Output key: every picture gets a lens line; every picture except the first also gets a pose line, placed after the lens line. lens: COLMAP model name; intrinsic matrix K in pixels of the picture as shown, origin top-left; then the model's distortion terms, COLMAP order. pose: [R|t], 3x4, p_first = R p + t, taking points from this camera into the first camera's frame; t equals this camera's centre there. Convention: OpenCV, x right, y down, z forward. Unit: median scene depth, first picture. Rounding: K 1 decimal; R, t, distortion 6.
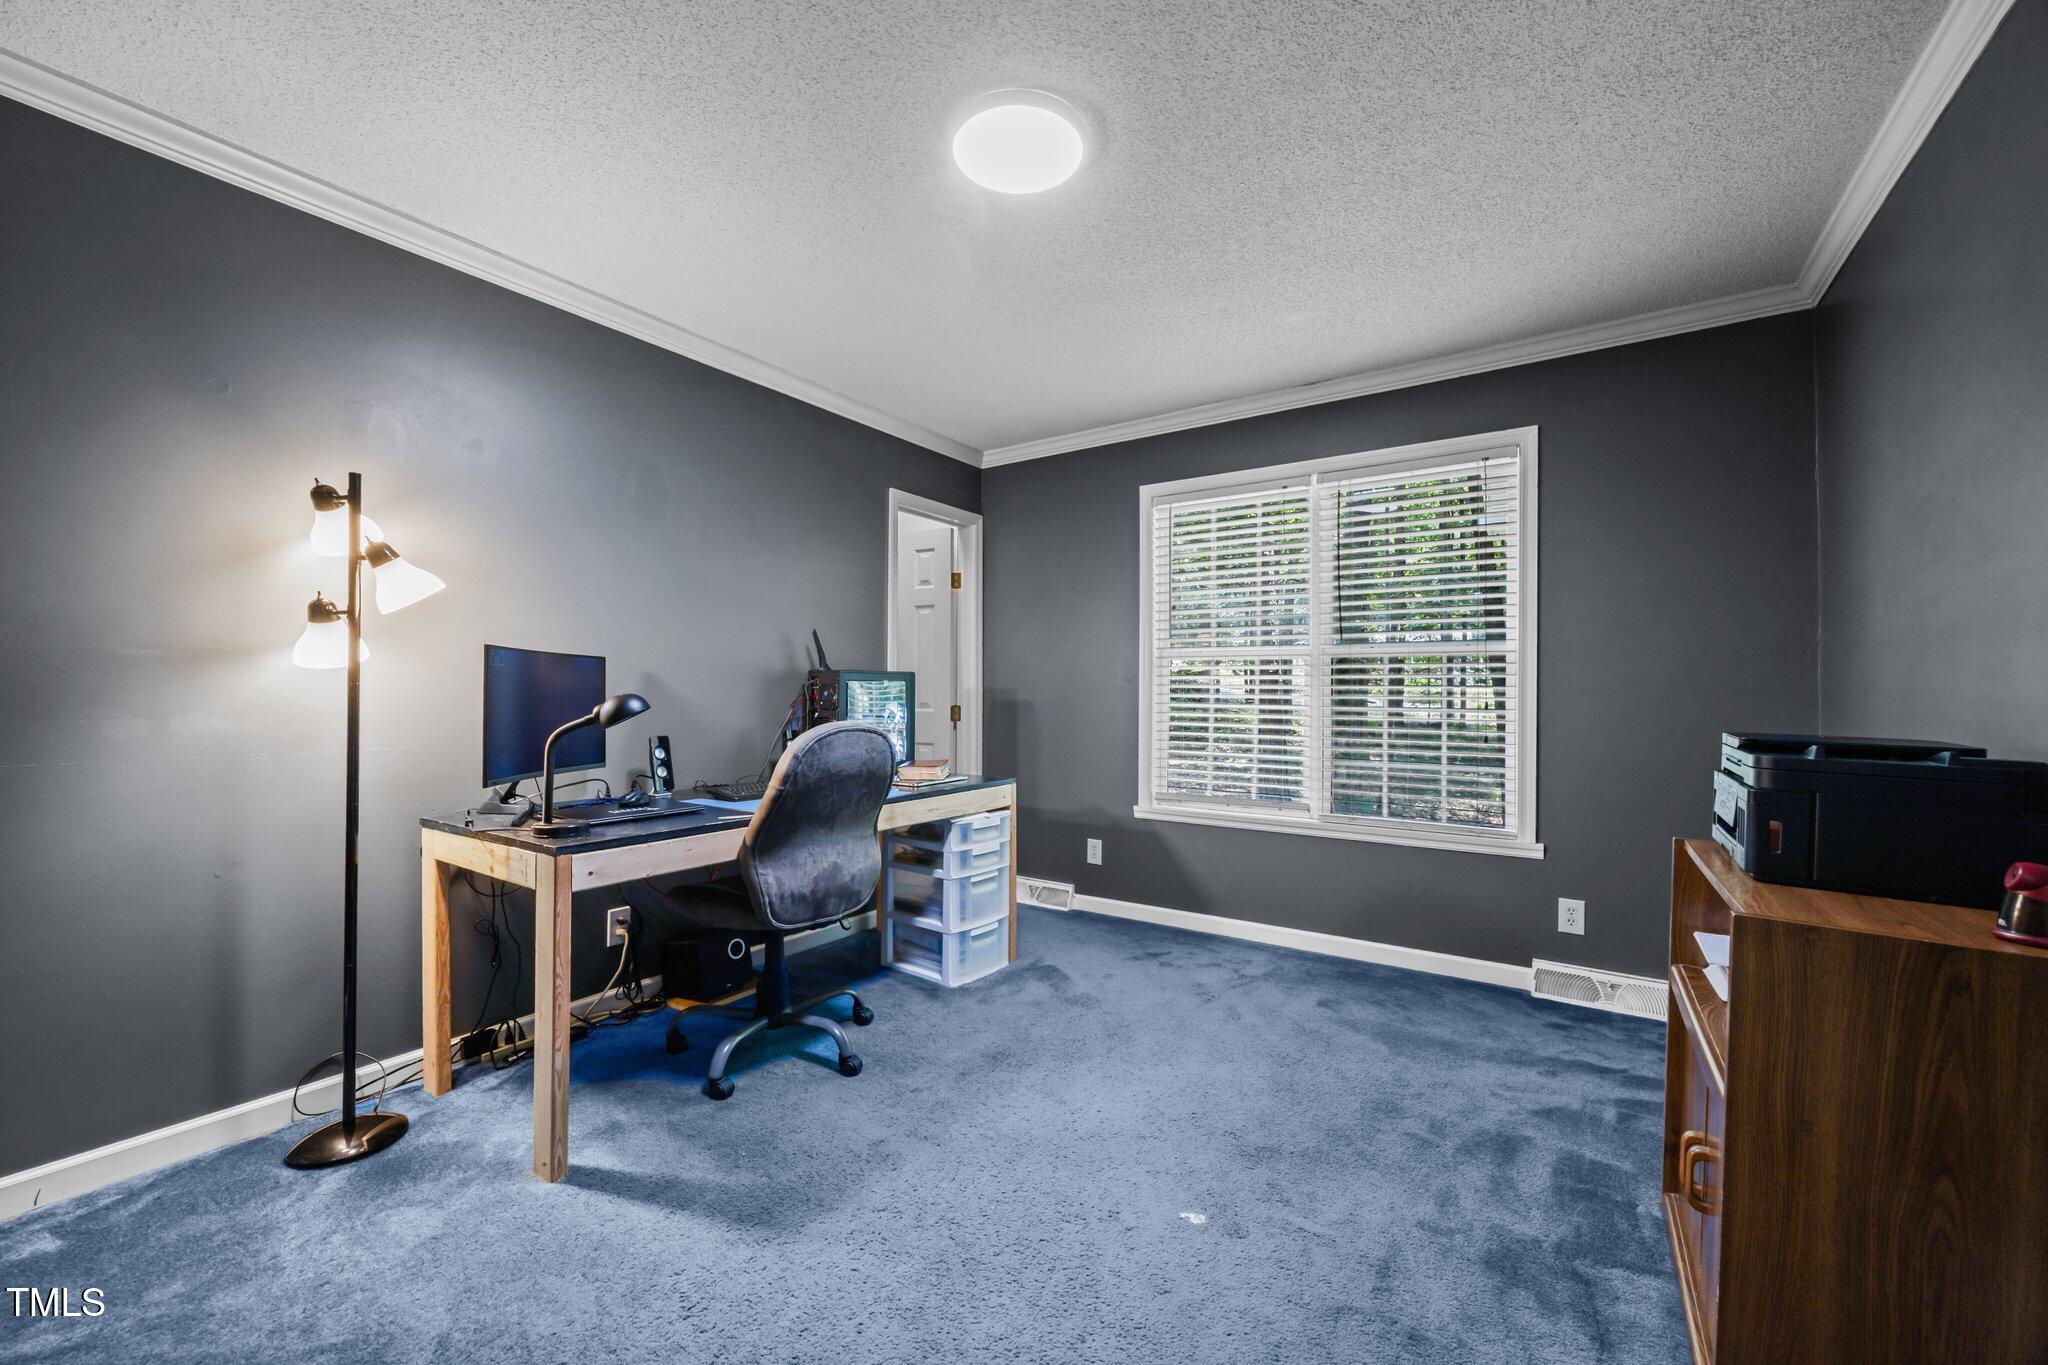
lens RADIAL K [[788.5, 0, 1020.0], [0, 788.5, 683.7], [0, 0, 1]] dist [0.000939, -0.000065]
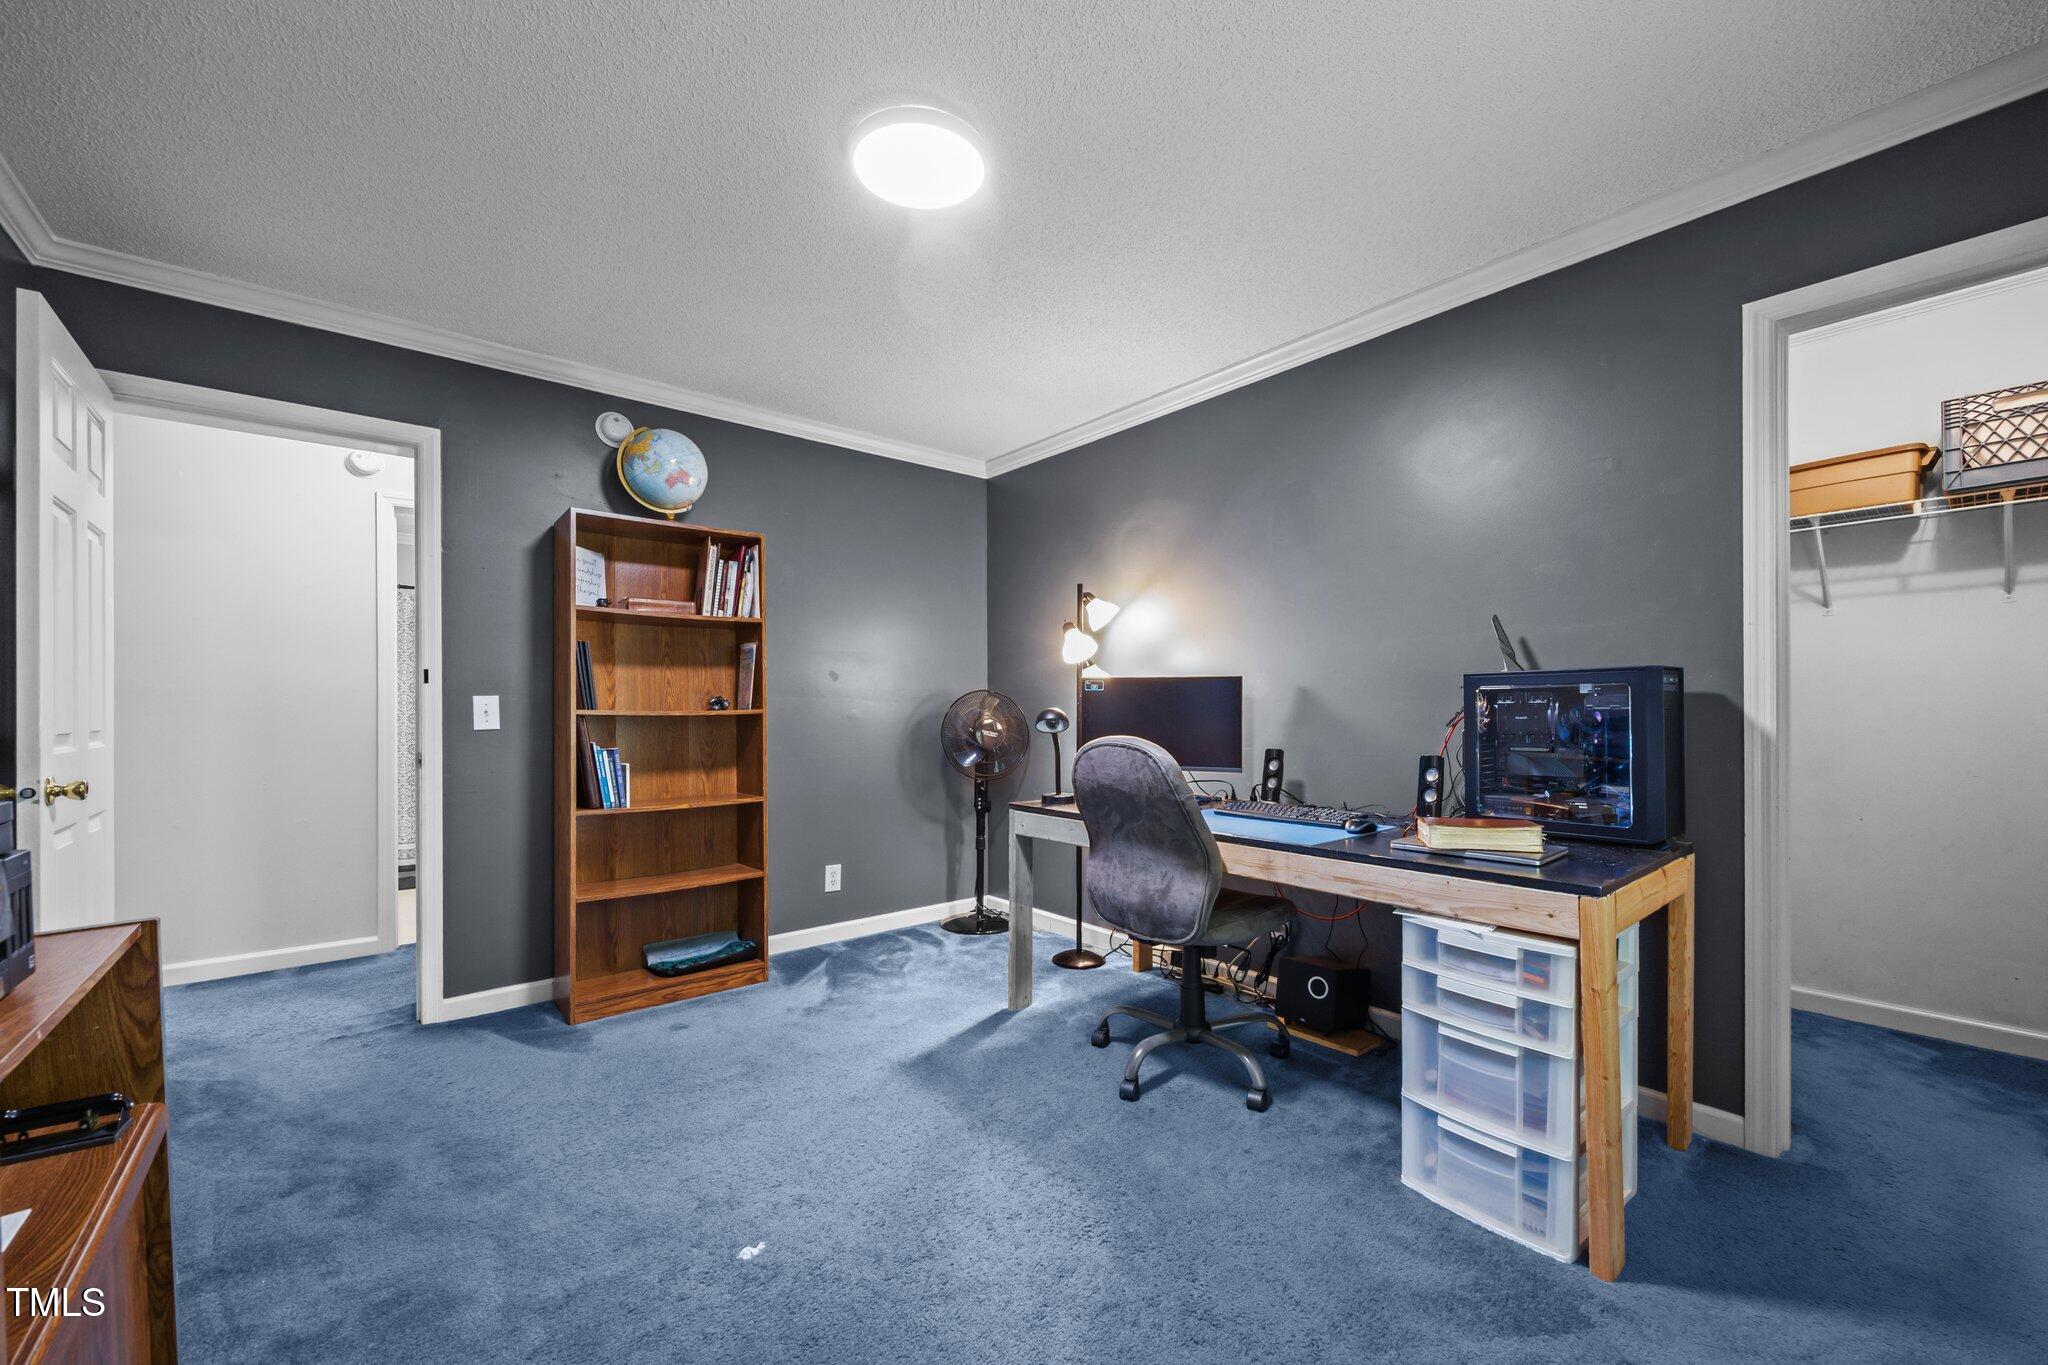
lens RADIAL K [[807.7, 0, 1025.3], [0, 807.7, 693.5], [0, 0, 1]] dist [-0.001196, -0.000100]
pose [[-0.264032, -0.016807, -0.964368, 0.683523], [0.016398, 0.999625, -0.021911, 0.011300], [0.964375, -0.021599, -0.263657, 0.994962]]
